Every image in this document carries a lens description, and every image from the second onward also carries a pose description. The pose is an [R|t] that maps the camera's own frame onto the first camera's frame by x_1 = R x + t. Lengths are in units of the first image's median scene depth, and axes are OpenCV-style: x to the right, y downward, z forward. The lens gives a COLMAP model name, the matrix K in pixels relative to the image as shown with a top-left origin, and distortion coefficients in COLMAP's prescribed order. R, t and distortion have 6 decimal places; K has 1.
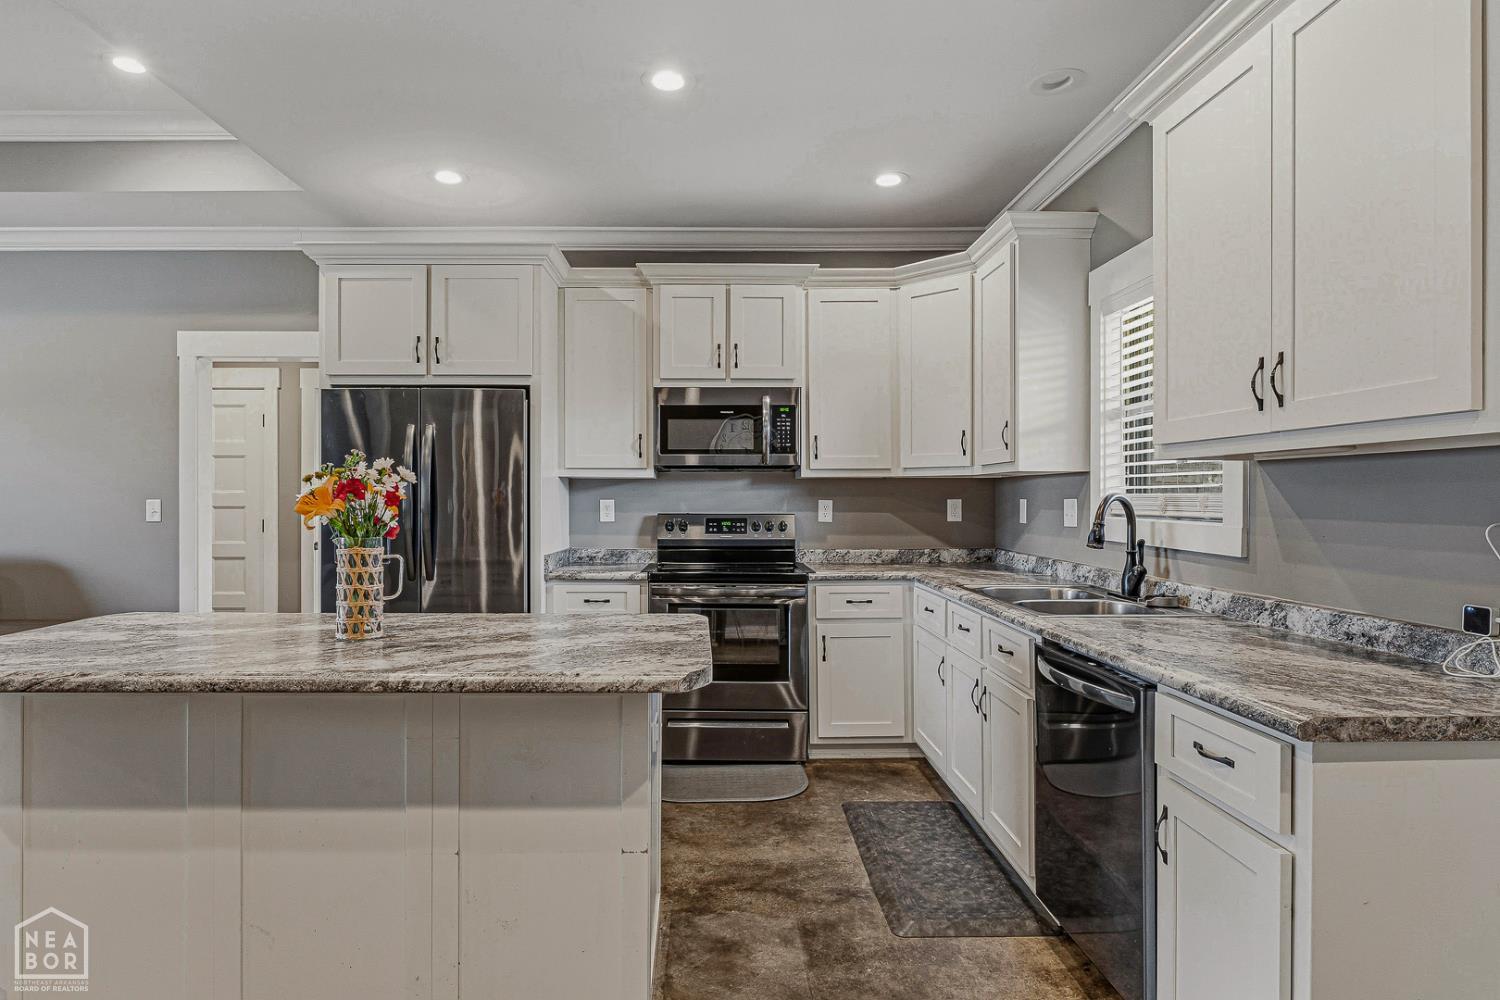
lens RADIAL K [[804.5, 0, 712.3], [0, 804.5, 488.1], [0, 0, 1]] dist [-0.002517, 0.000139]
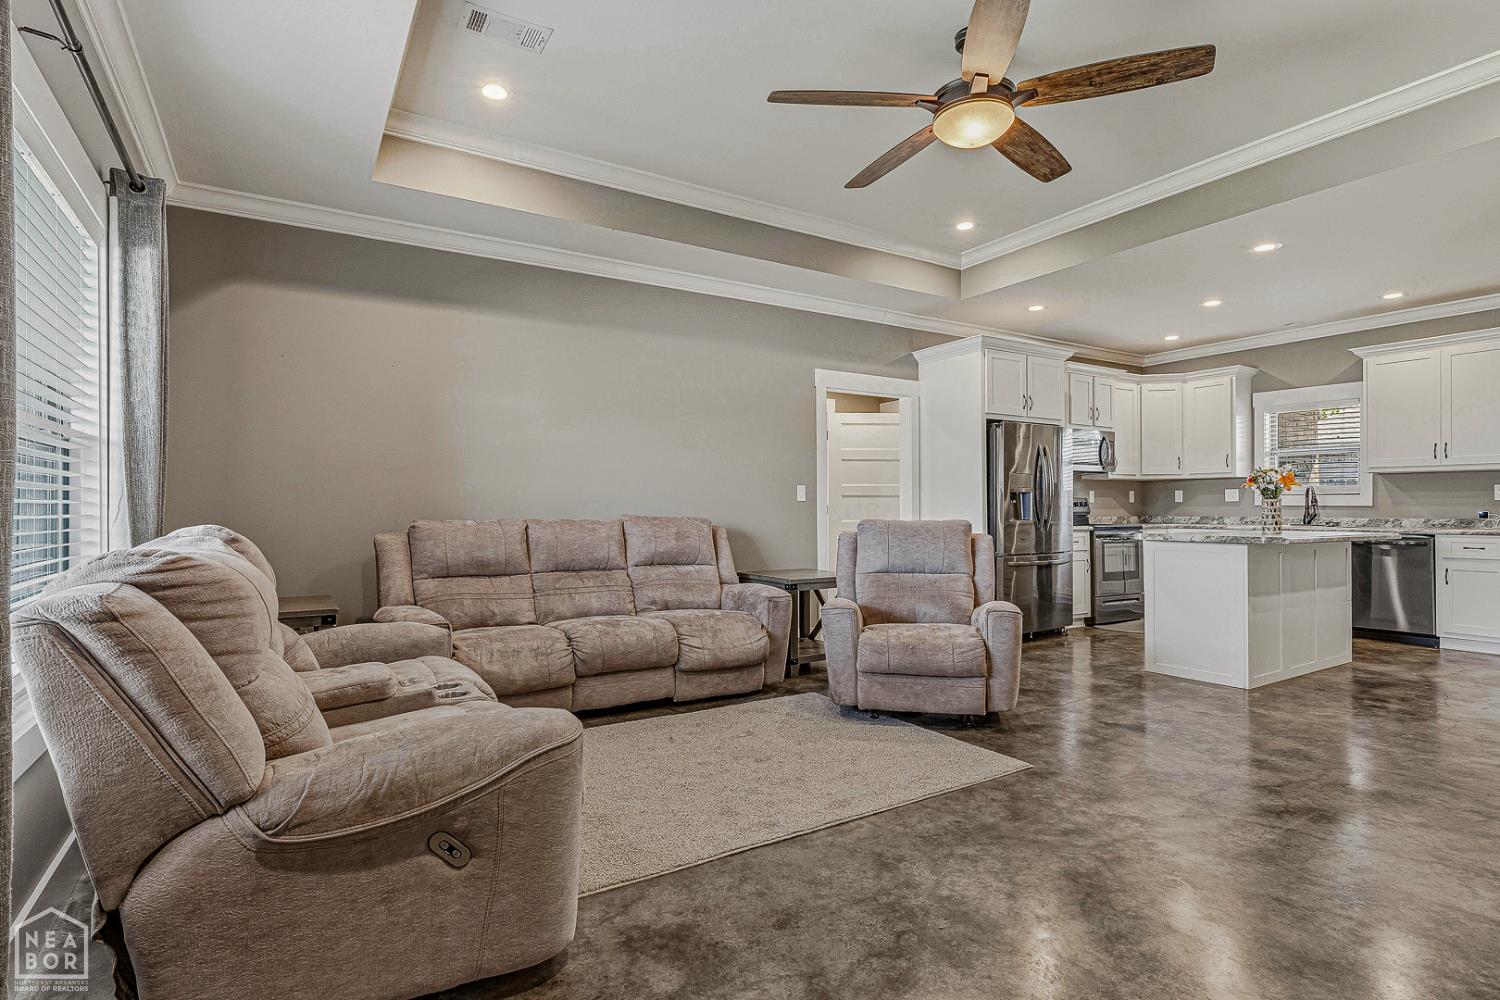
lens RADIAL K [[759.7, 0, 754.2], [0, 759.7, 503.2], [0, 0, 1]] dist [0.000461, 0.000300]
pose [[0.846699, 0.000835, 0.532071, -1.813159], [-0.004863, 0.999969, 0.006170, 0.045252], [-0.532049, -0.007812, 0.846677, -0.110674]]
